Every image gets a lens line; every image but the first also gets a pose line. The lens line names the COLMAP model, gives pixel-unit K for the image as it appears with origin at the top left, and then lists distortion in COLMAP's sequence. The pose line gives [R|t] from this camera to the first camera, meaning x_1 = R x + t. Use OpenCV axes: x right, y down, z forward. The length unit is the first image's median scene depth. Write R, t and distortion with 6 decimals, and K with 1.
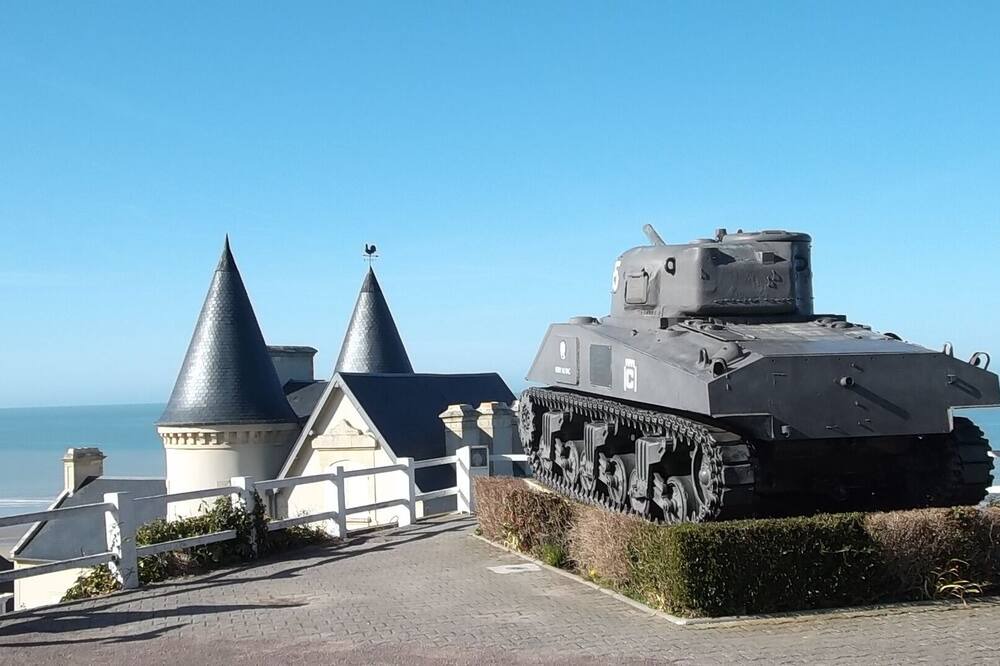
lens RADIAL K [[1309.6, 0, 503.0], [0, 1309.6, 285.3], [0, 0, 1]] dist [0.002140, 0.015142]
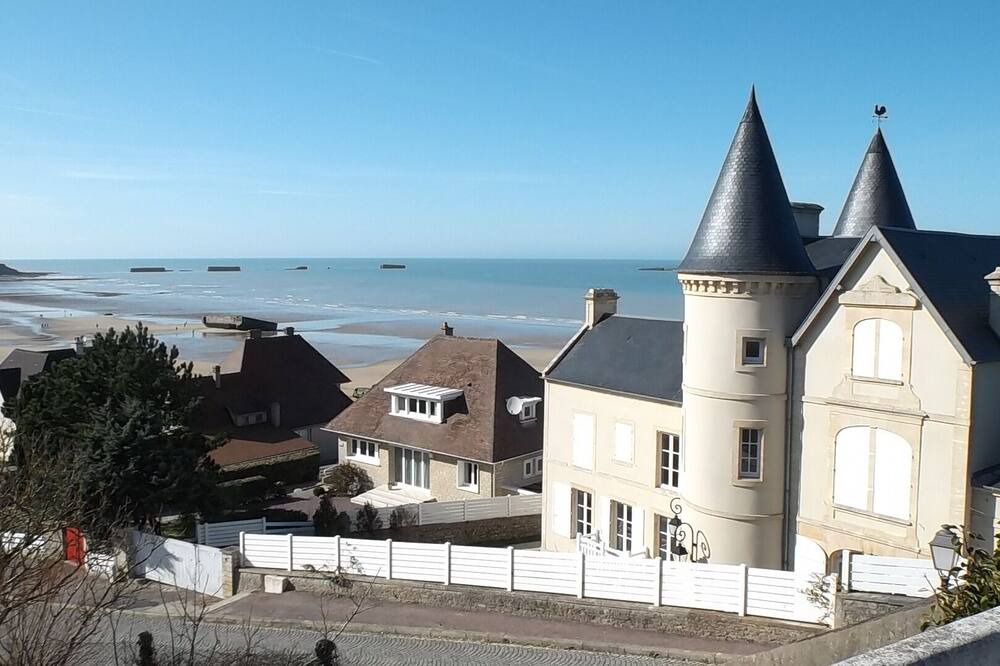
lens RADIAL K [[921.2, 0, 487.2], [0, 921.2, 313.5], [0, 0, 1]] dist [0.033126, -0.012460]
pose [[0.916307, 0.068467, -0.394581, -0.111084], [-0.010413, 0.989018, 0.147430, 0.032760], [0.400342, -0.130983, 0.906957, 0.267948]]
